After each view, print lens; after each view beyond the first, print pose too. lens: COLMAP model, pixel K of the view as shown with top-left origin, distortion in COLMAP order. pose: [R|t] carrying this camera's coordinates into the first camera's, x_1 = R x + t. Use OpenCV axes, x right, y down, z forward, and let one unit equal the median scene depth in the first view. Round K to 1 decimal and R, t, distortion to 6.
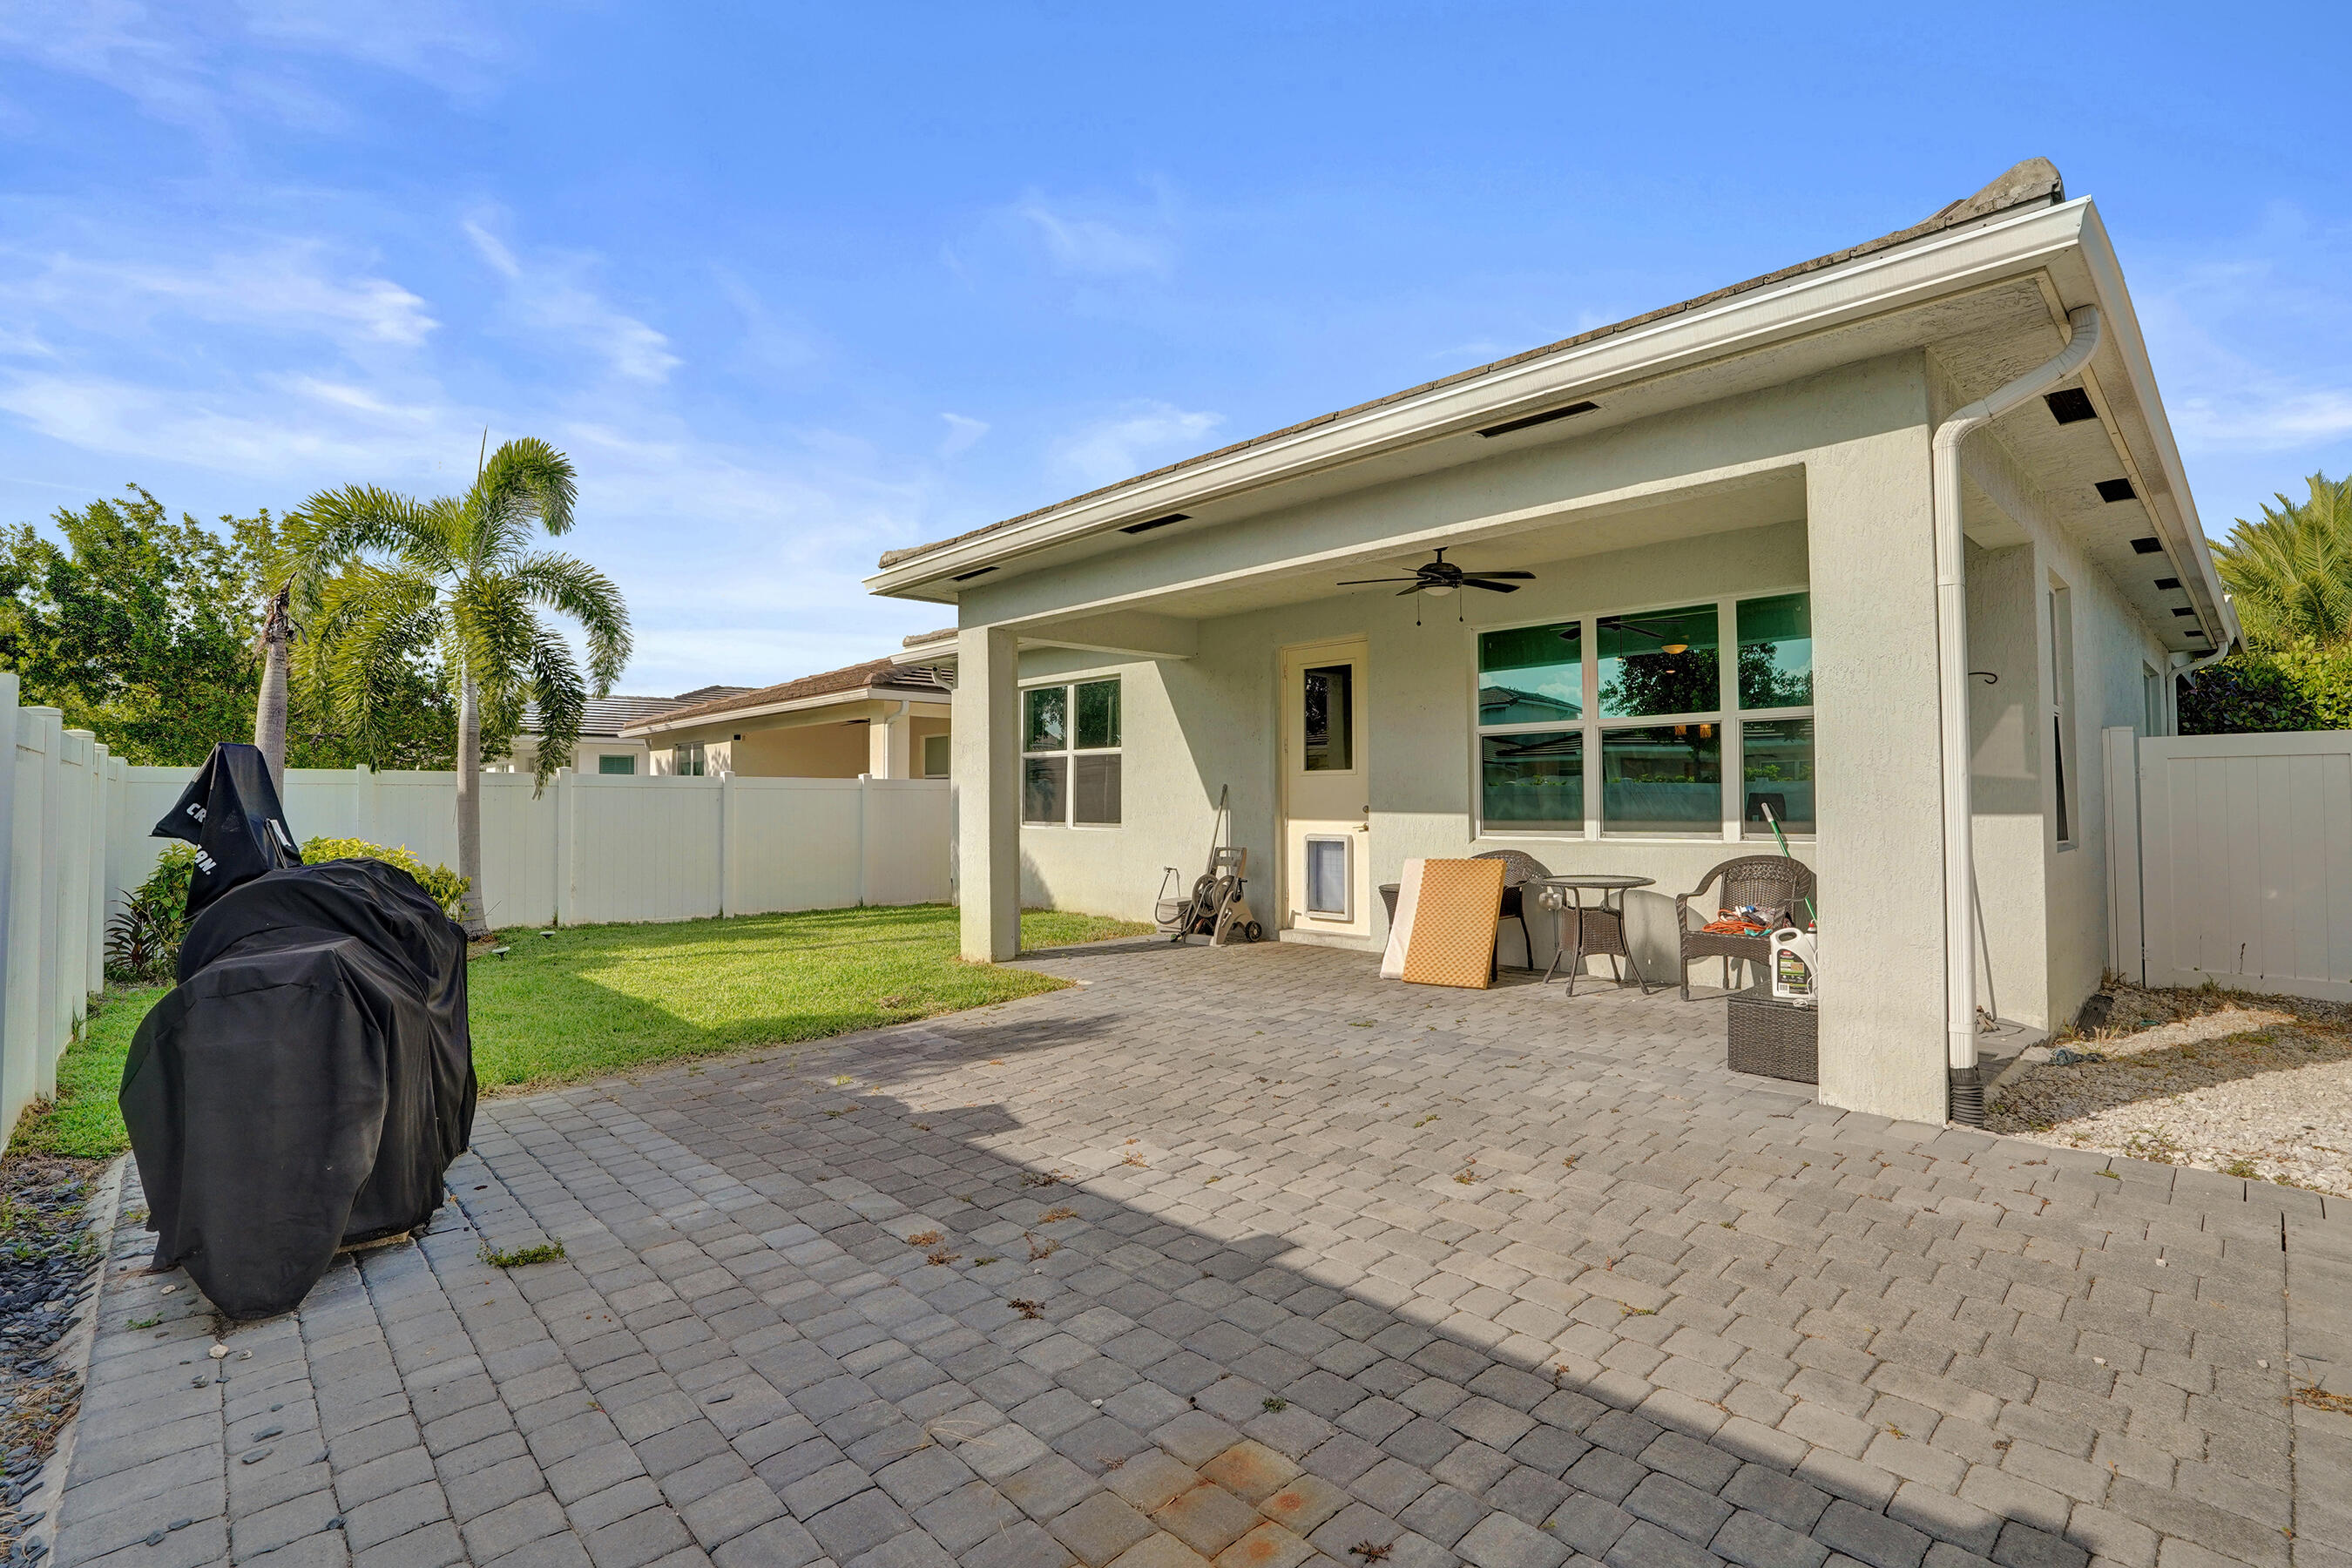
lens RADIAL K [[1085.6, 0, 1175.1], [0, 1085.6, 764.9], [0, 0, 1]] dist [-0.077535, 0.043847]
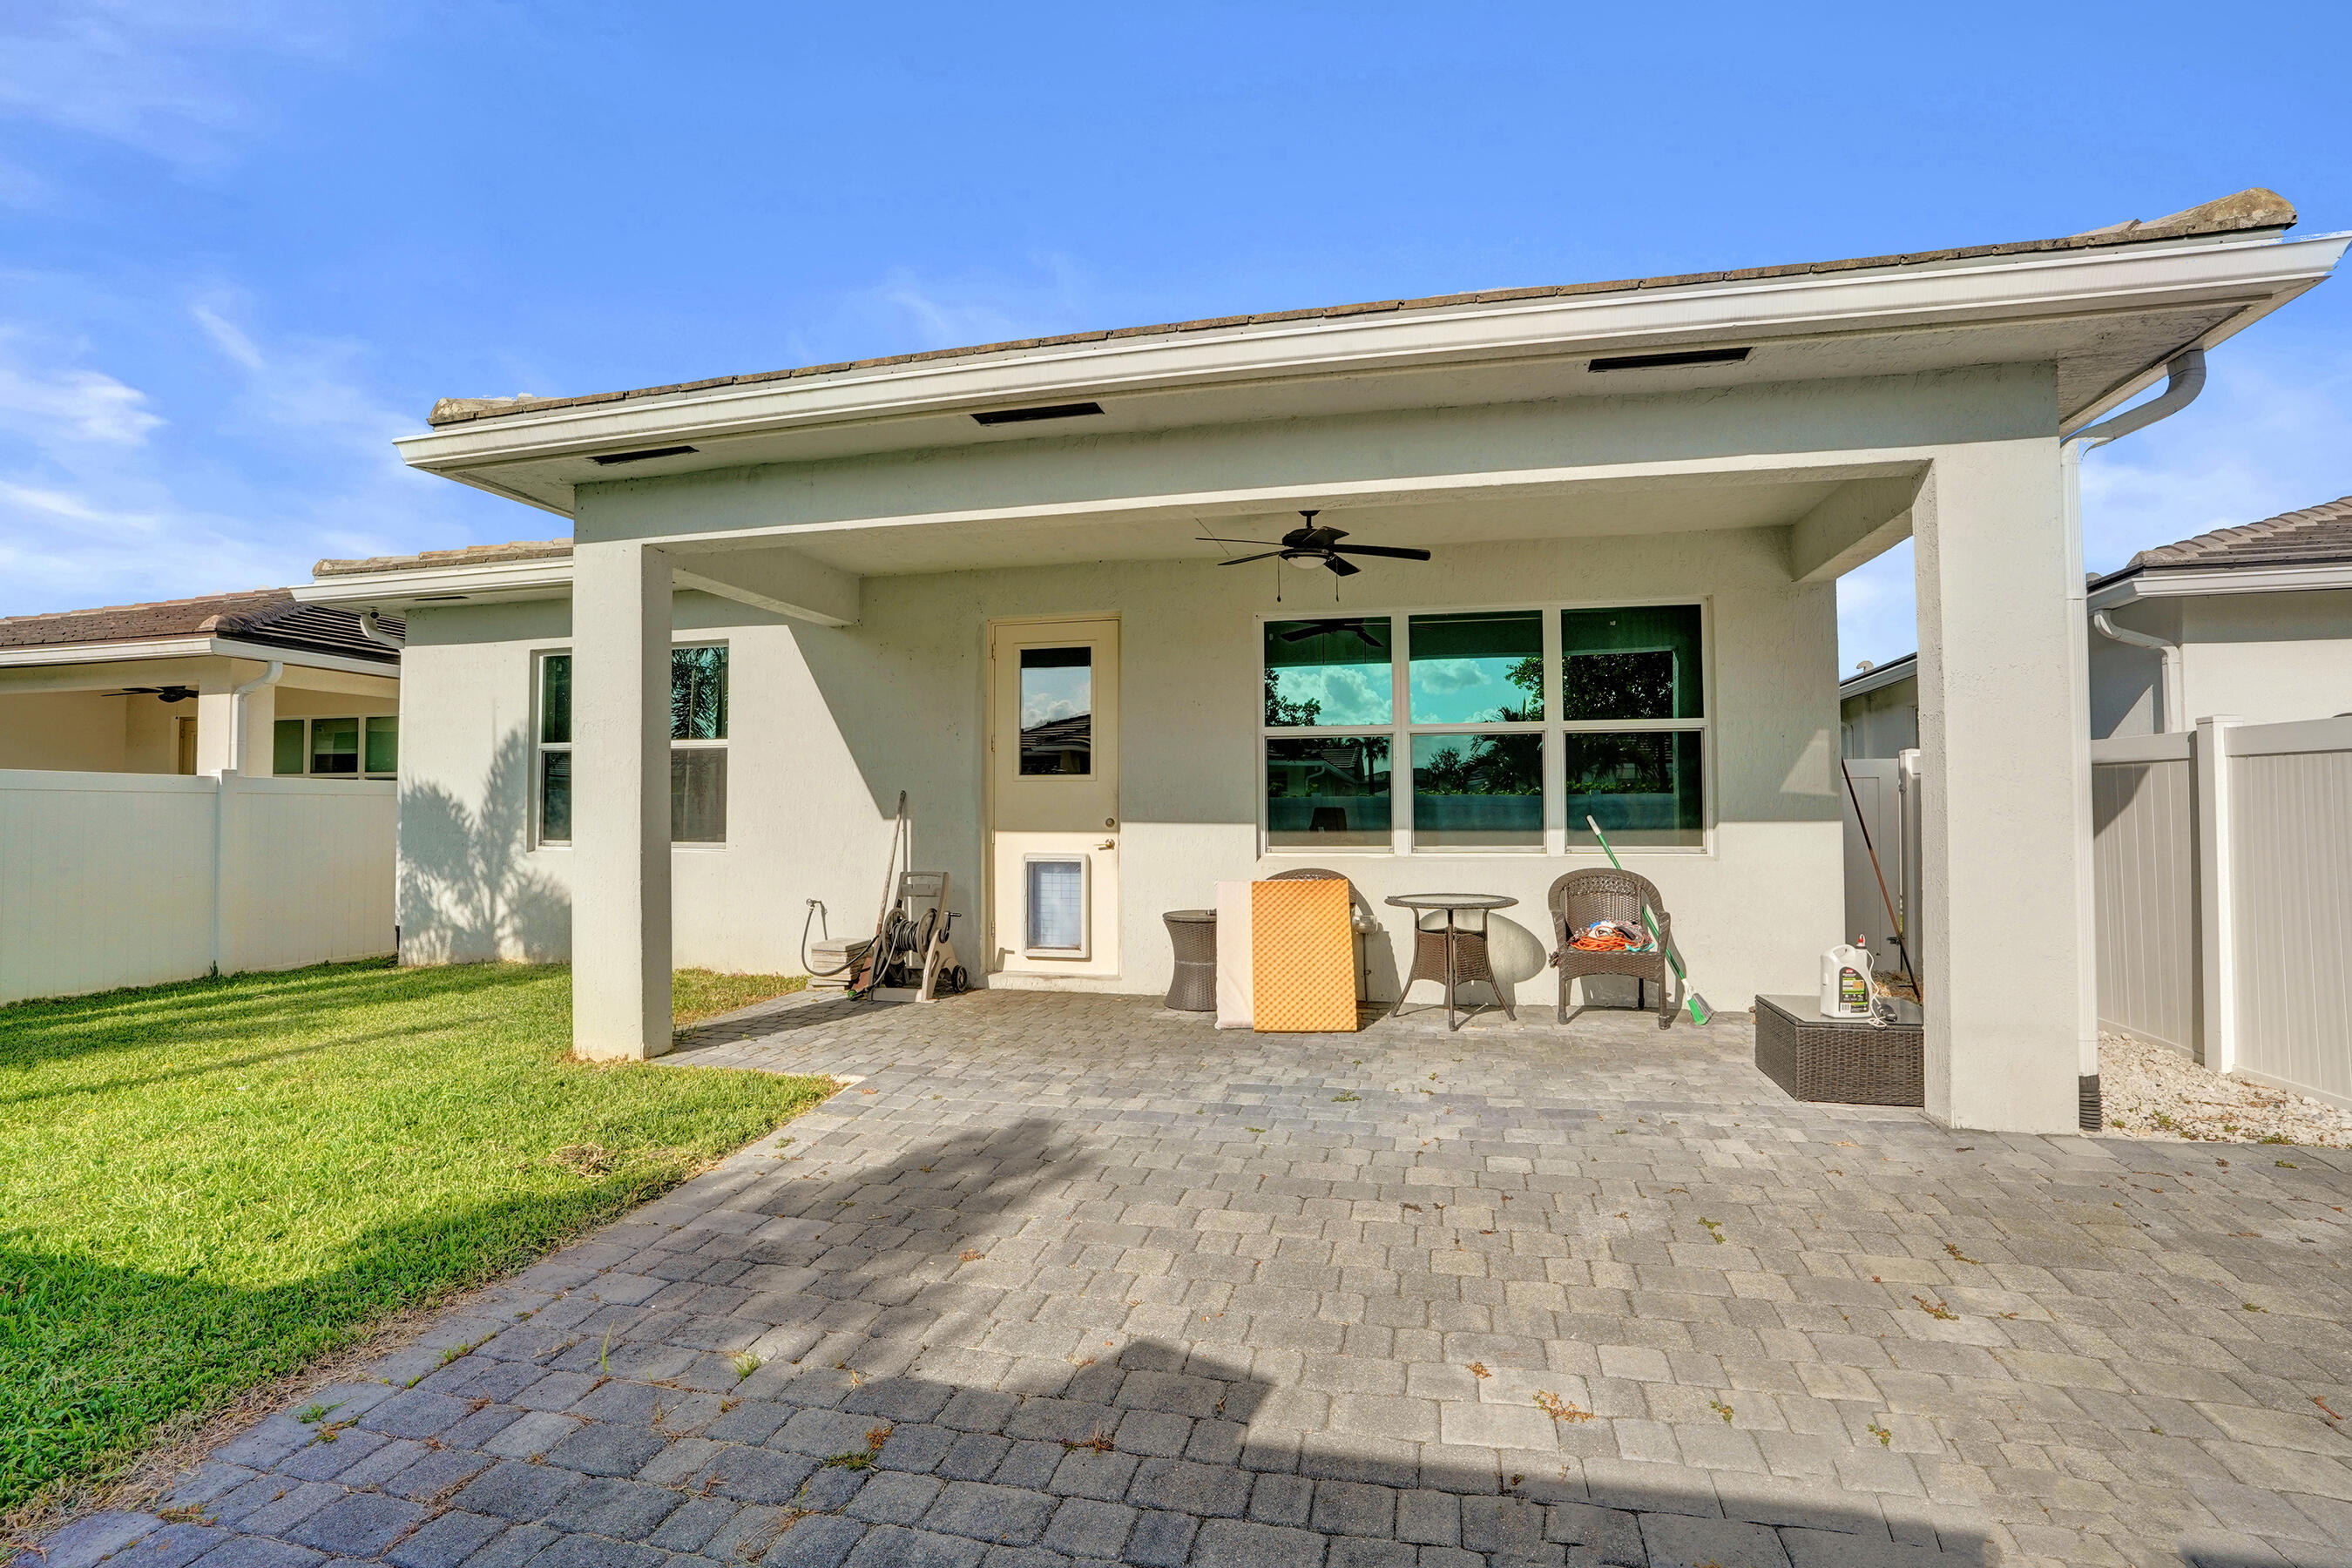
lens RADIAL K [[1092.2, 0, 1179.0], [0, 1092.2, 780.9], [0, 0, 1]] dist [-0.067442, 0.025909]
pose [[0.841225, 0.015742, 0.540457, -0.254778], [-0.017903, 0.999839, -0.001257, 0.009947], [-0.540389, -0.008618, 0.841371, 0.289485]]
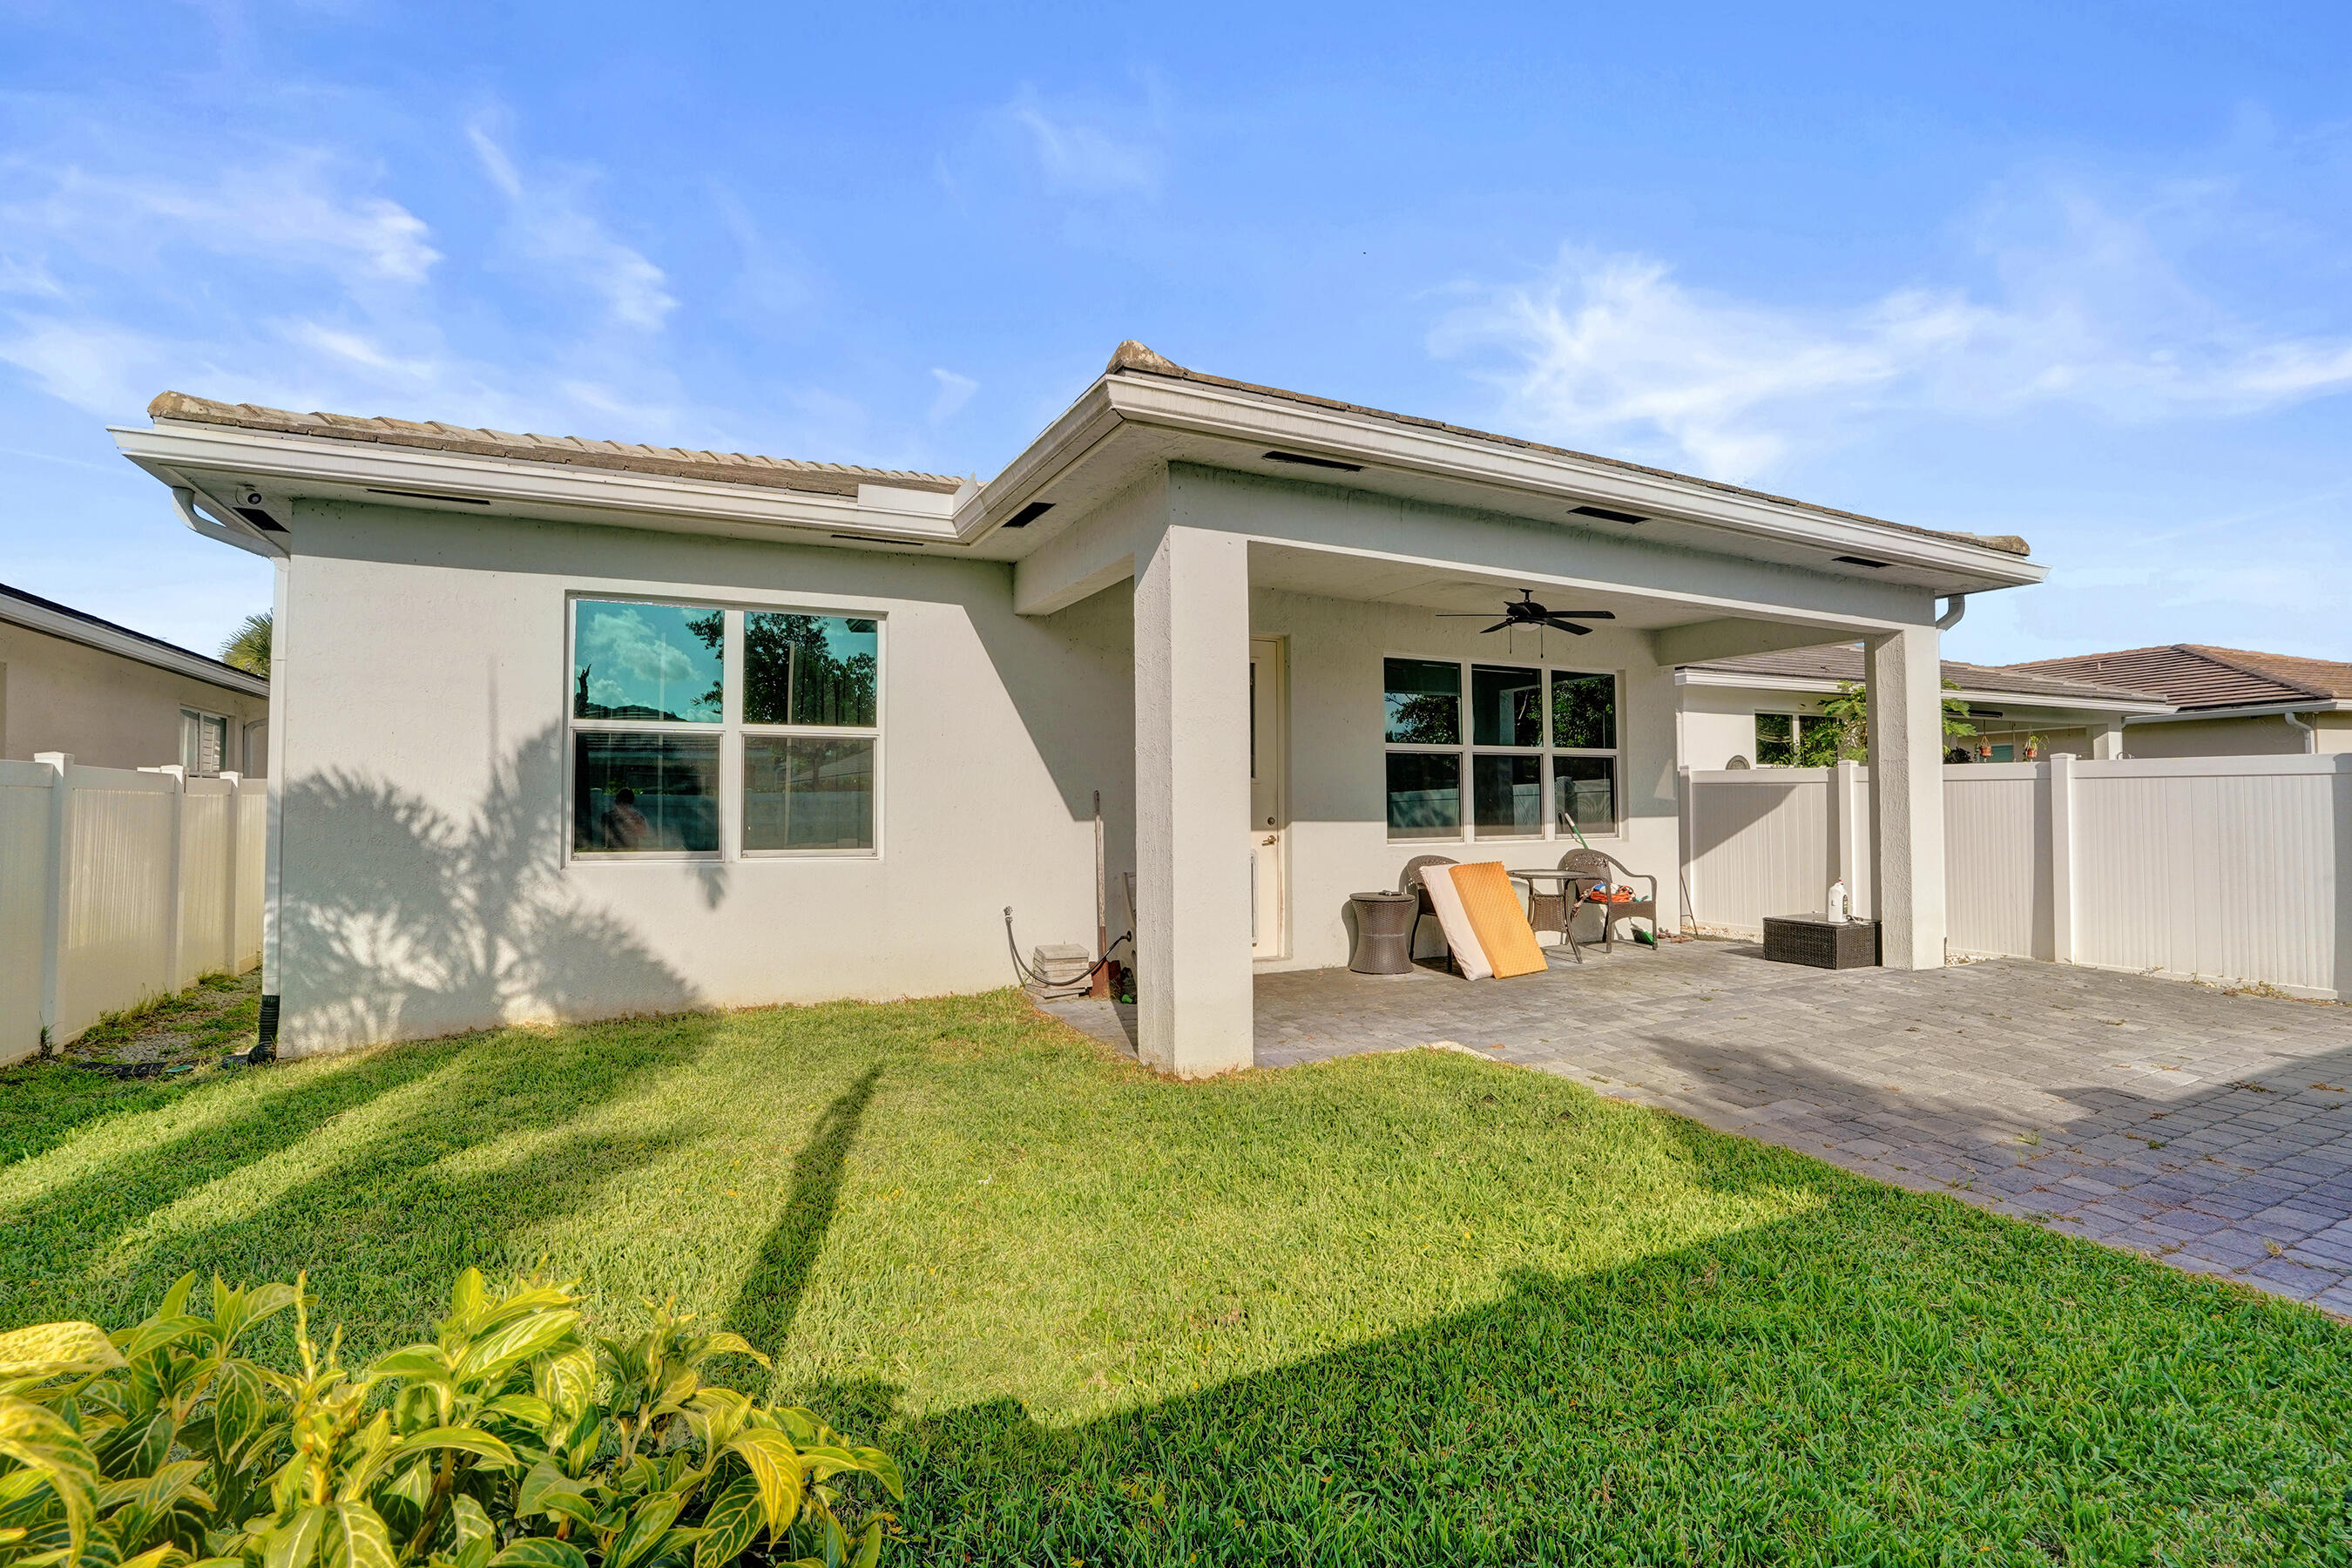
lens RADIAL K [[1092.2, 0, 1179.0], [0, 1092.2, 780.9], [0, 0, 1]] dist [-0.067442, 0.025909]
pose [[0.285548, 0.023015, 0.958088, -0.813108], [-0.029492, 0.999449, -0.015219, 0.024761], [-0.957910, -0.023910, 0.286070, 0.874353]]
